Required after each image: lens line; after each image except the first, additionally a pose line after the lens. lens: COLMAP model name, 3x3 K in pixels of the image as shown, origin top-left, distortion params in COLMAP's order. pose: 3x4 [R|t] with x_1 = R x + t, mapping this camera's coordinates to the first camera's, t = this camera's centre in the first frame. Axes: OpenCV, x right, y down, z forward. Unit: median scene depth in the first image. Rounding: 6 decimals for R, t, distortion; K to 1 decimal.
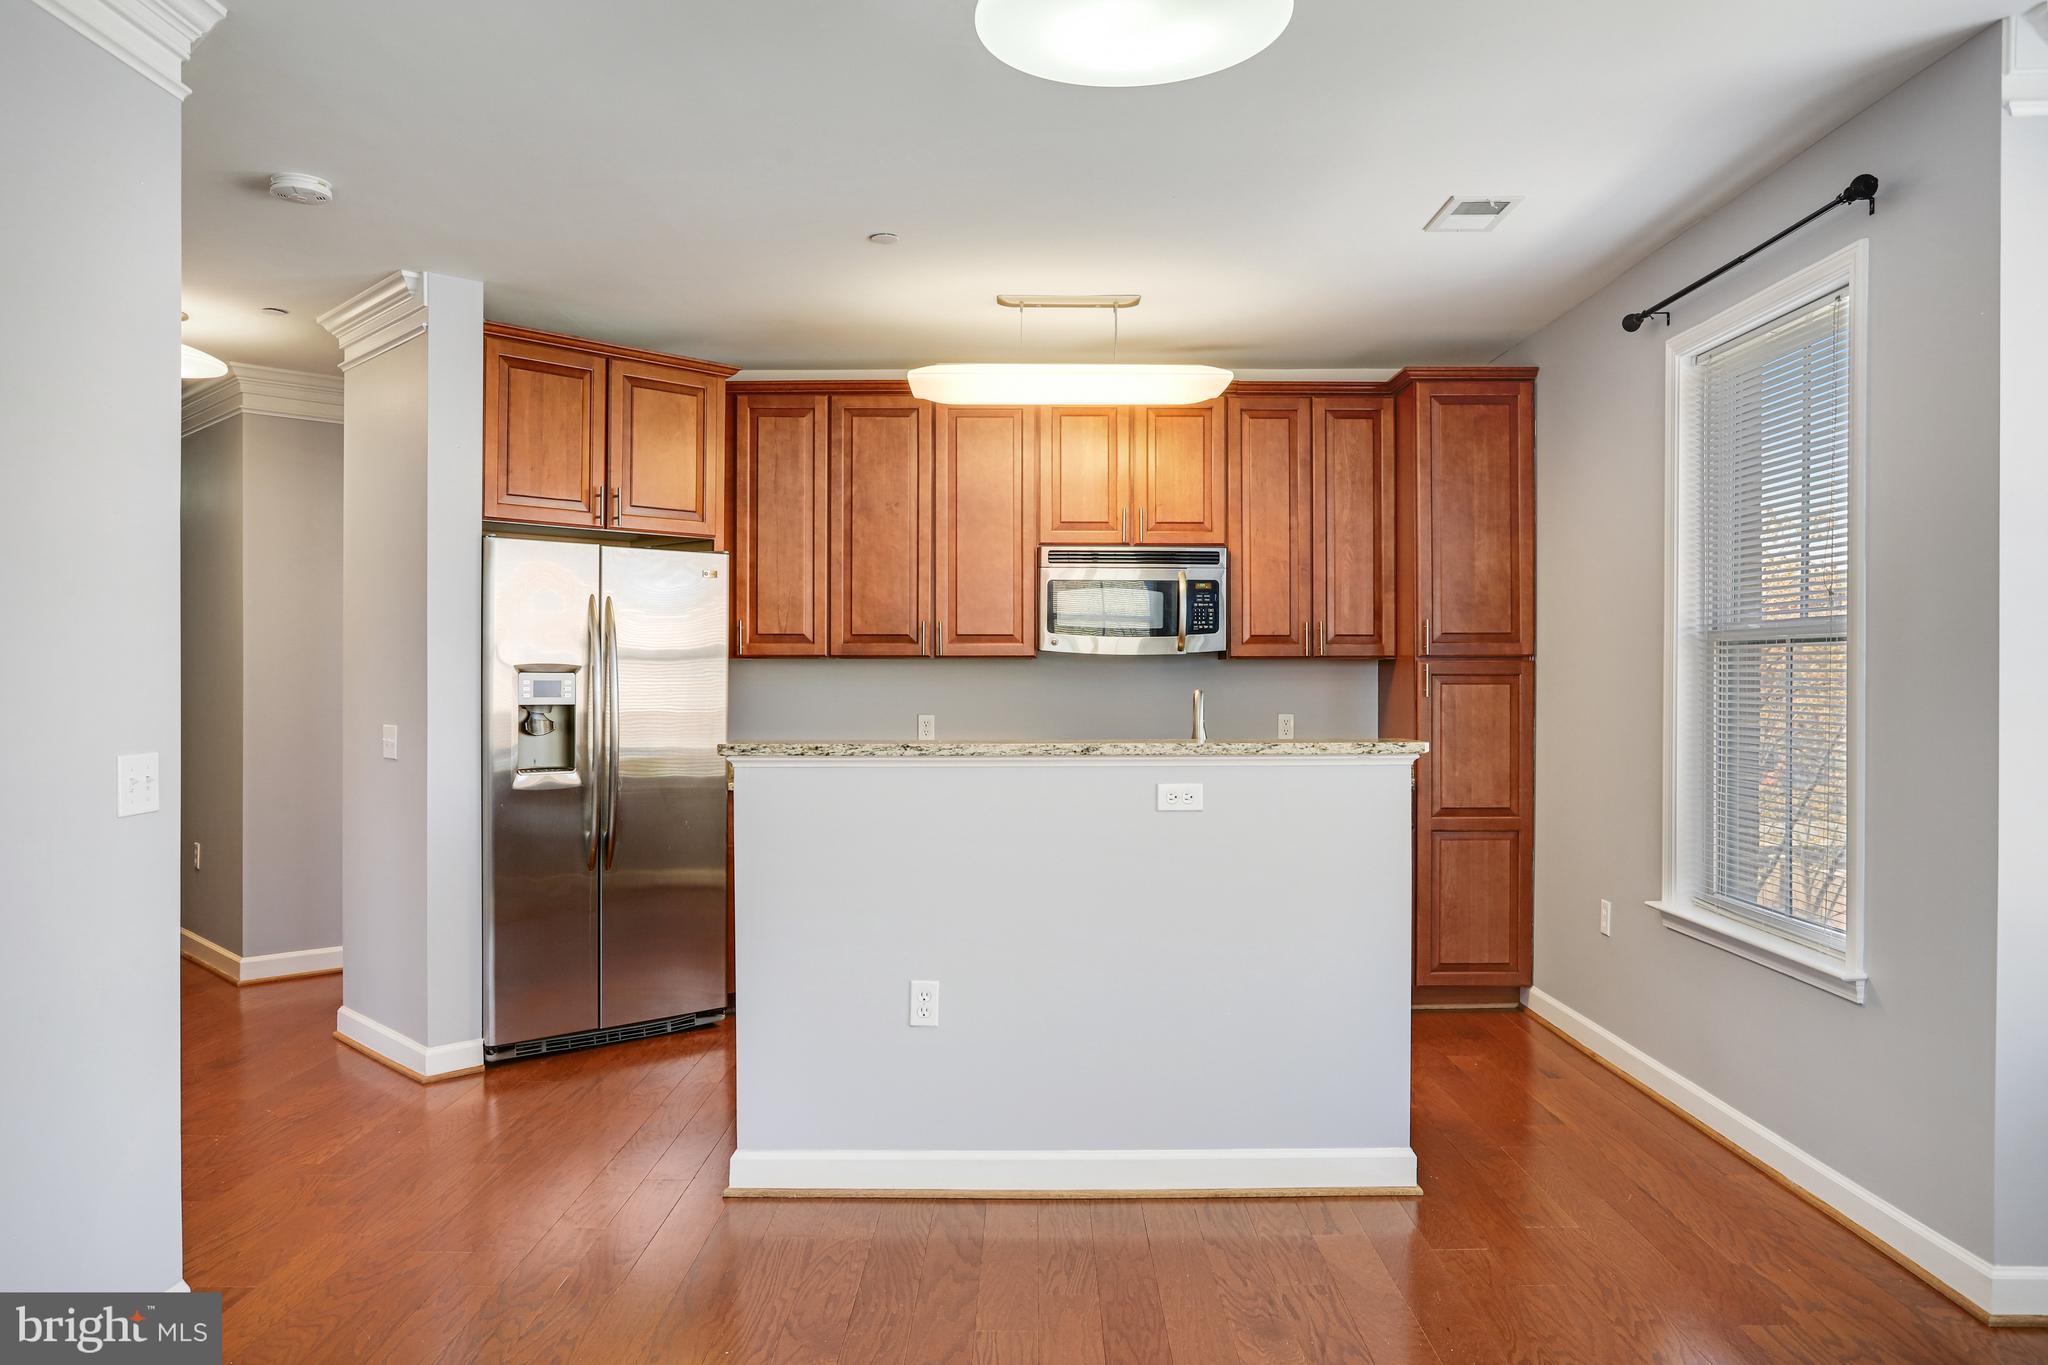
lens RADIAL K [[1417.8, 0, 1036.6], [0, 1417.8, 682.0], [0, 0, 1]] dist [-0.057192, 0.062397]
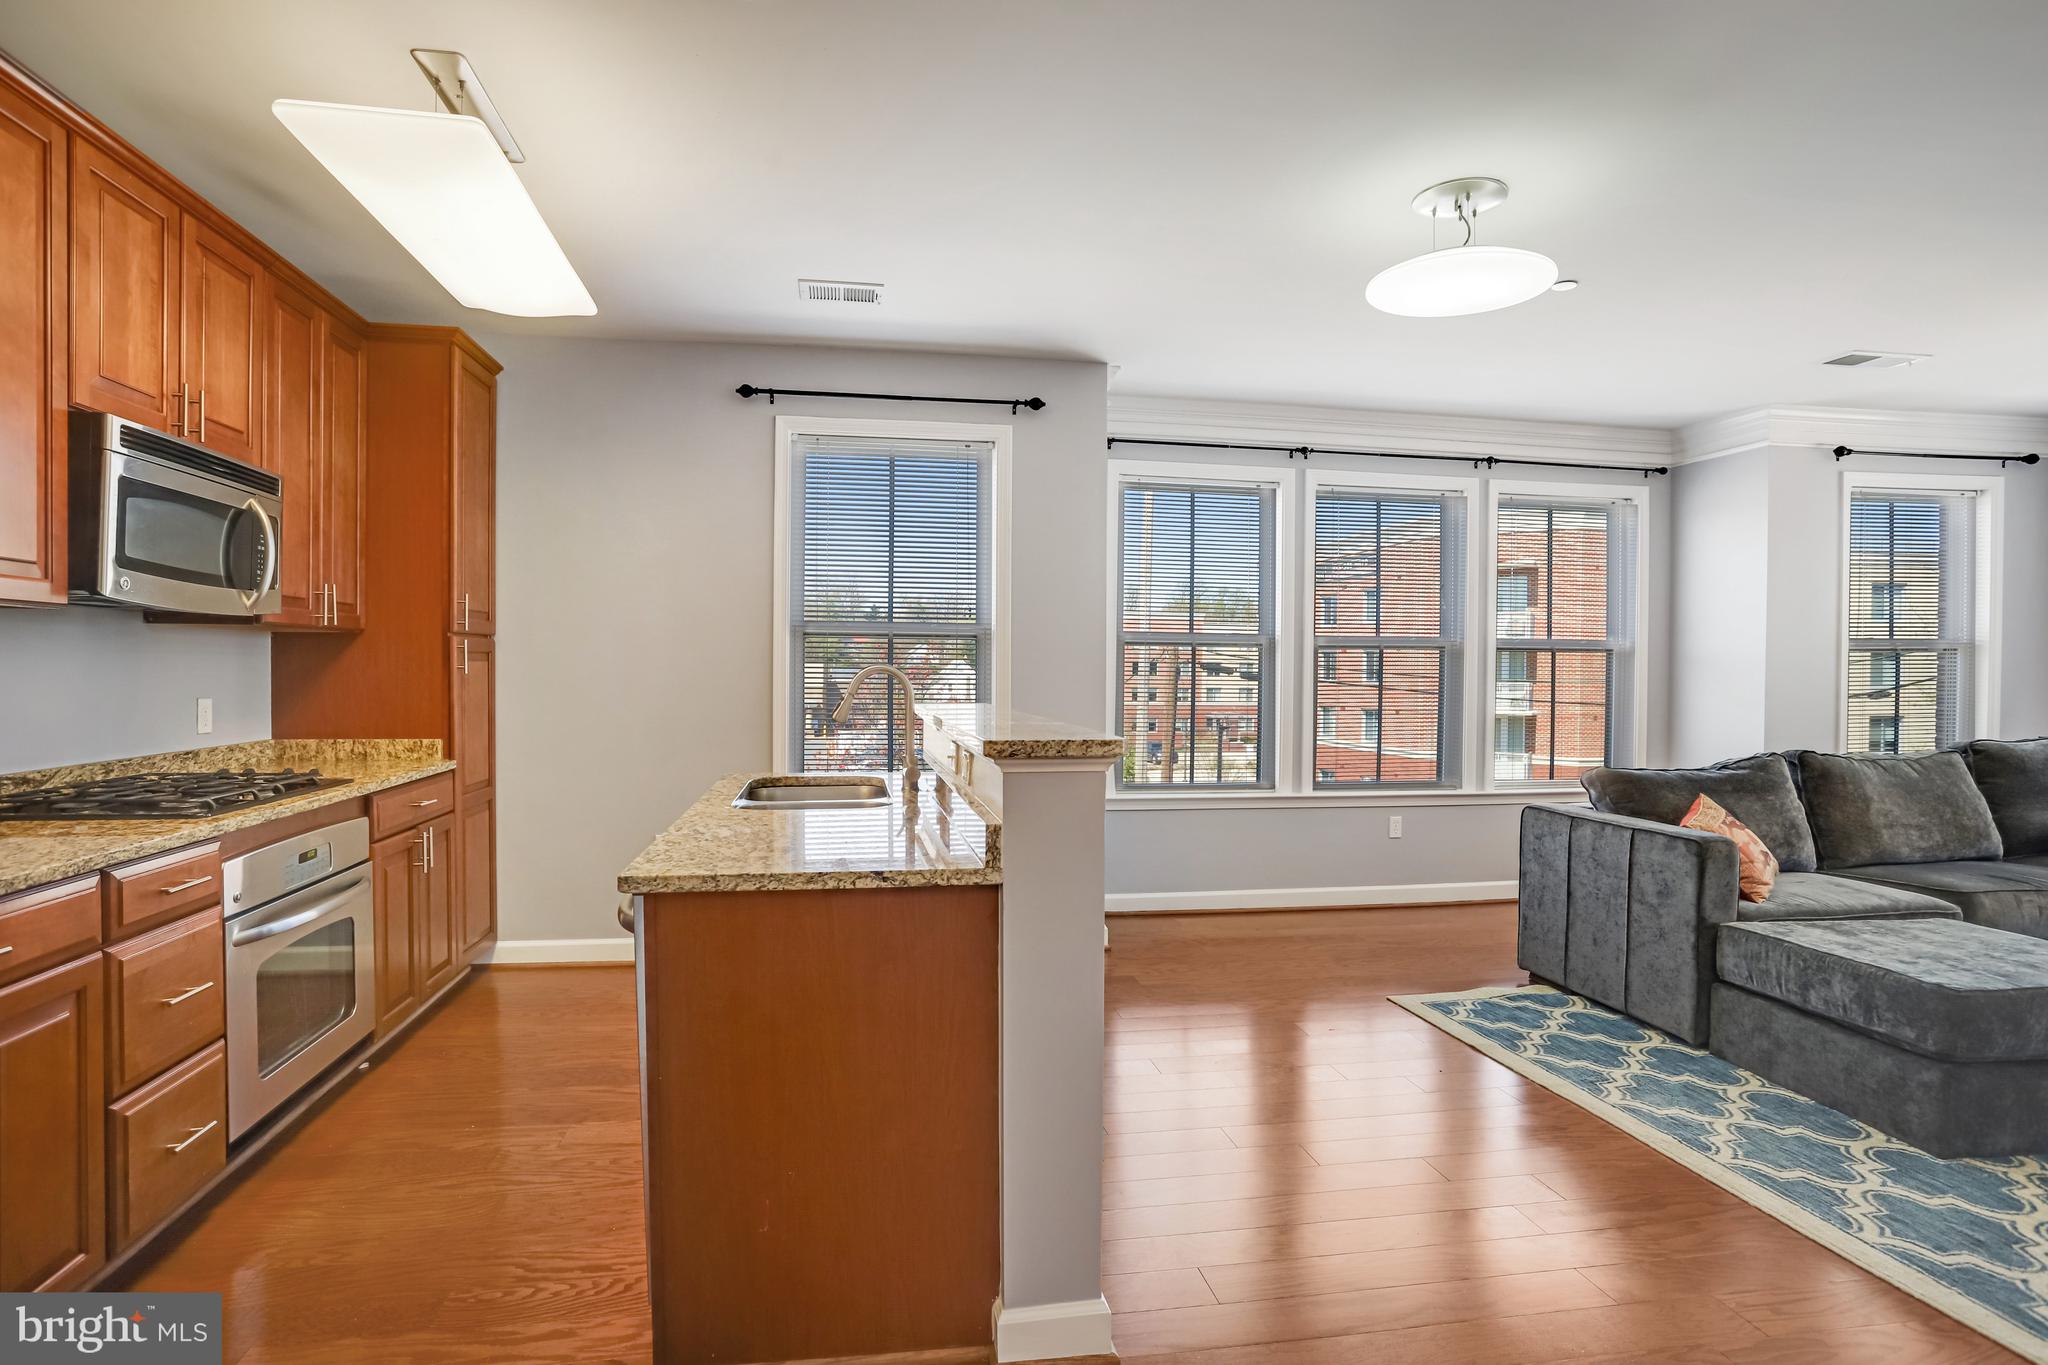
lens RADIAL K [[1024.2, 0, 991.1], [0, 1024.2, 684.2], [0, 0, 1]] dist [-0.060139, 0.027288]
pose [[-0.147976, -0.016989, 0.988845, -0.465590], [-0.003022, 0.999856, 0.016726, 0.005178], [-0.988986, -0.000513, -0.148006, 0.745166]]
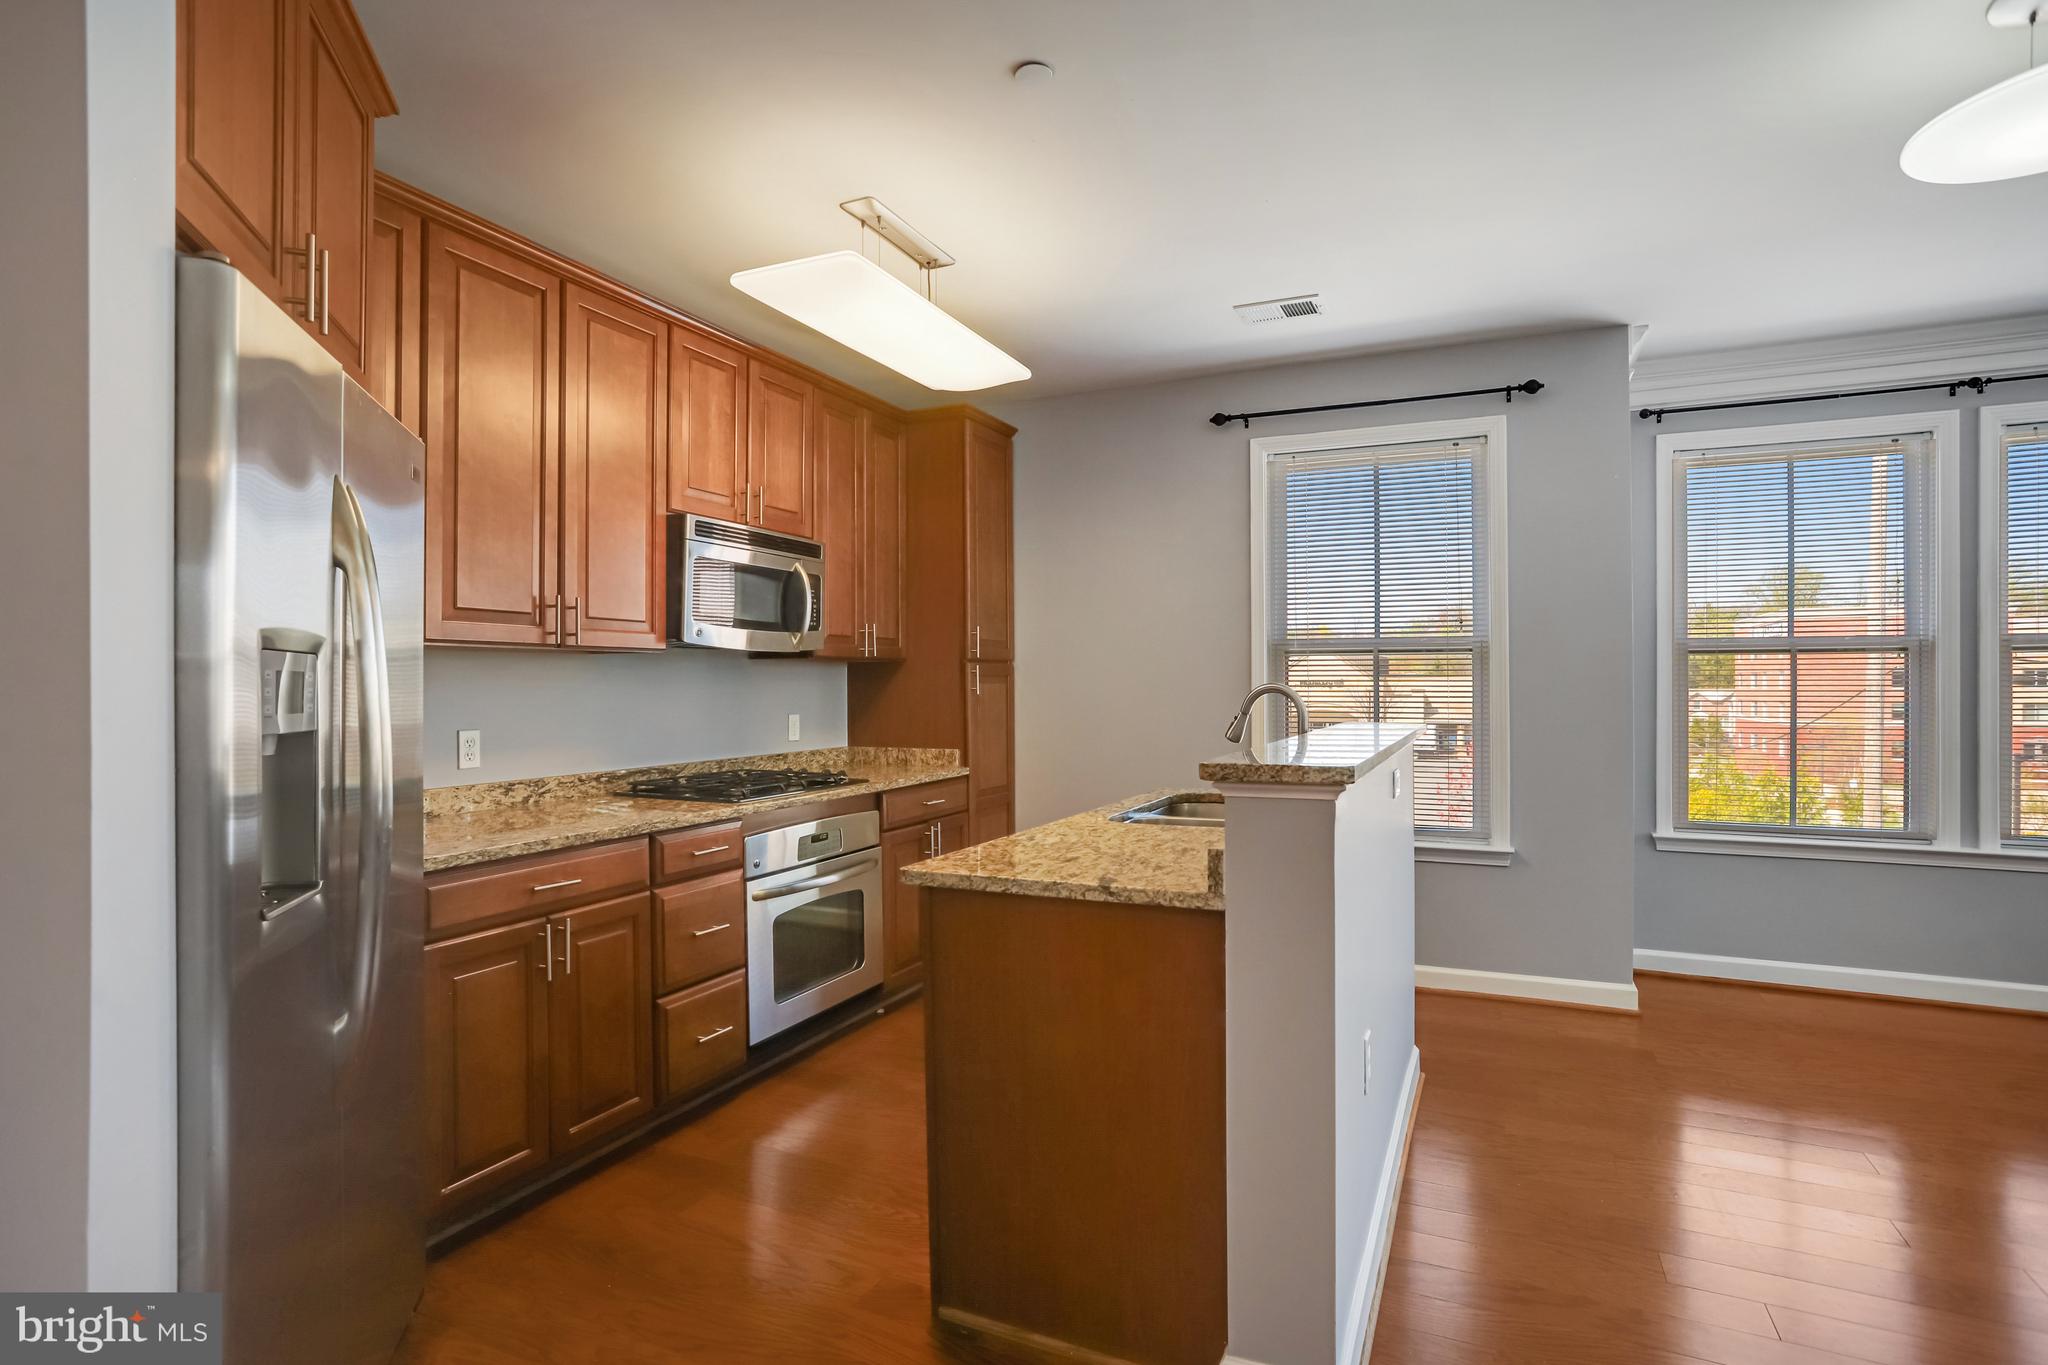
lens RADIAL K [[1015.4, 0, 1028.3], [0, 1015.4, 682.0], [0, 0, 1]] dist [-0.072153, 0.037049]
pose [[0.422025, -0.000831, 0.906584, -0.454212], [0.009083, 0.999953, -0.003312, 0.003783], [-0.906539, 0.009632, 0.422013, 0.614737]]
